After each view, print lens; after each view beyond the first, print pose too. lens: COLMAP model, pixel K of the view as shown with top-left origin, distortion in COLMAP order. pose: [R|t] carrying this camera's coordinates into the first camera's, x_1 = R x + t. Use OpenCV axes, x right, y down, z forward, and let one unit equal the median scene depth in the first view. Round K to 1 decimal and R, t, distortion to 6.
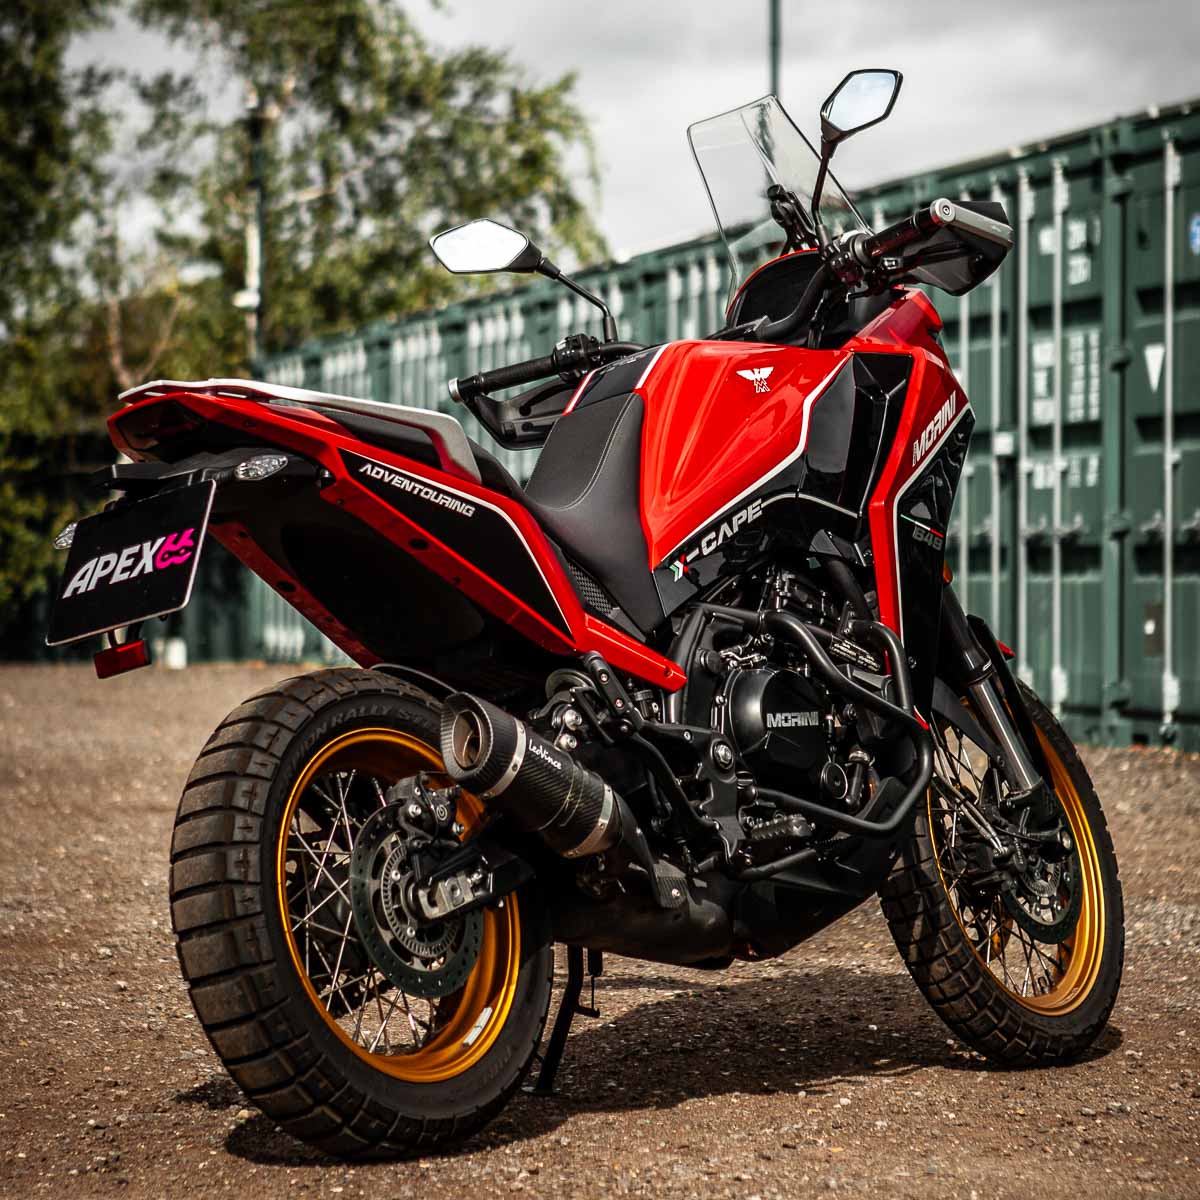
lens RADIAL K [[4493.3, 0, 599.1], [0, 4493.3, 463.1], [0, 0, 1]] dist [0.088810, 0.718128]
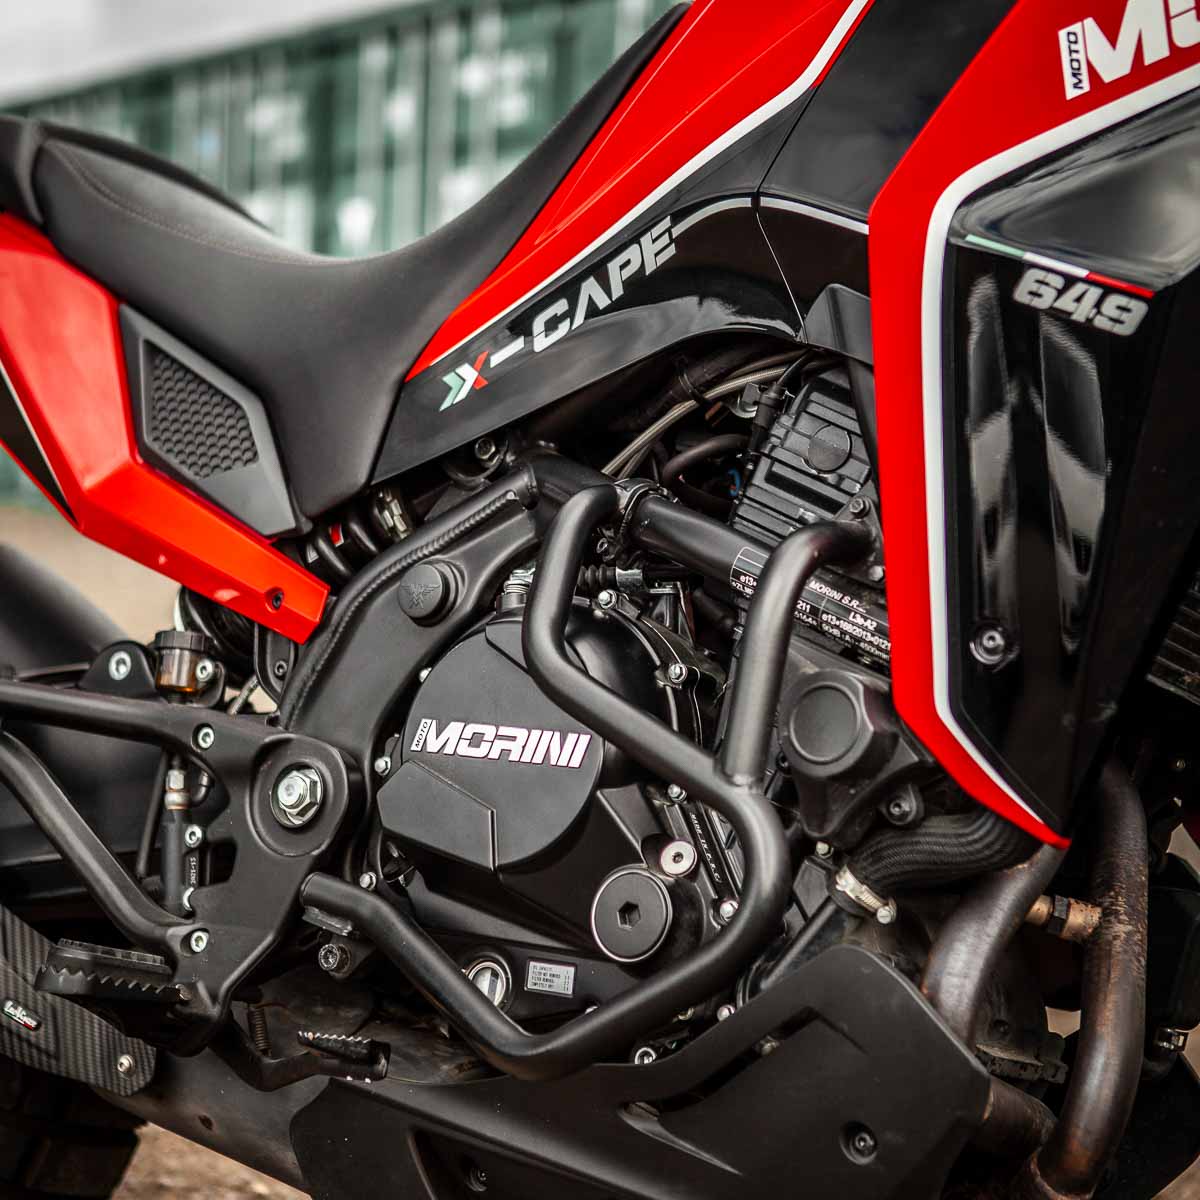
lens RADIAL K [[2954.0, 0, 602.8], [0, 2954.0, 557.2], [0, 0, 1]] dist [0.077111, 0.241929]
pose [[0.074979, 0.040388, -0.996367, 0.336412], [-0.008134, 0.999171, 0.039889, 0.031128], [0.997152, 0.005113, 0.075245, 1.058861]]
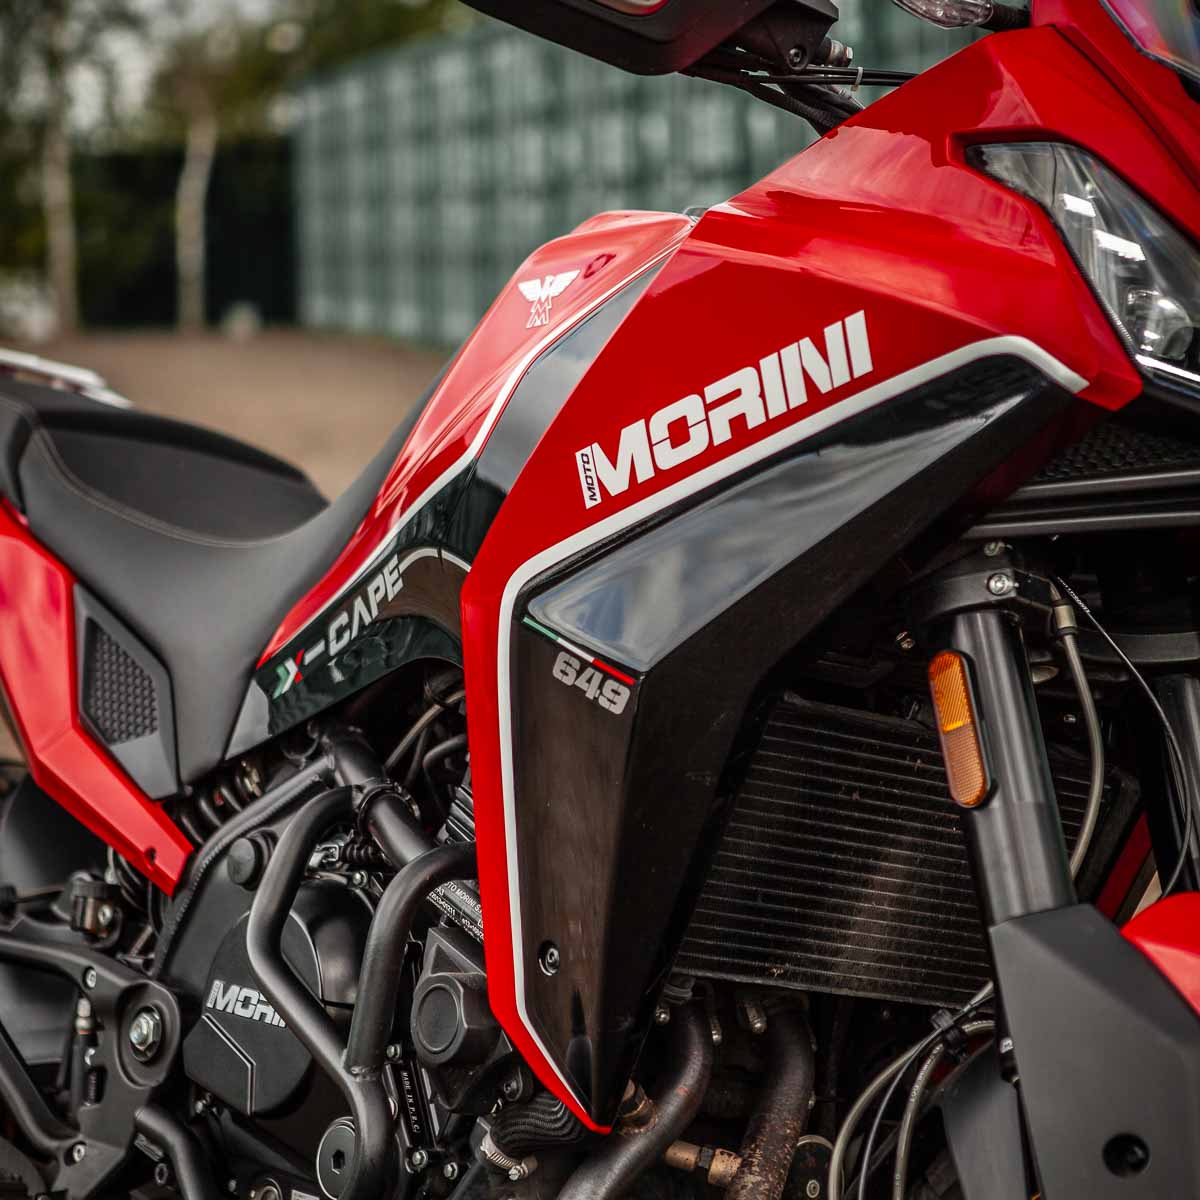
lens RADIAL K [[3423.5, 0, 600.0], [0, 3423.5, 600.0], [0, 0, 1]] dist [0.229010, 0.221345]
pose [[-0.198607, 0.102185, -0.974738, 0.428236], [0.038936, 0.994587, 0.096332, -0.023972], [0.979306, -0.018820, -0.201510, 1.192422]]
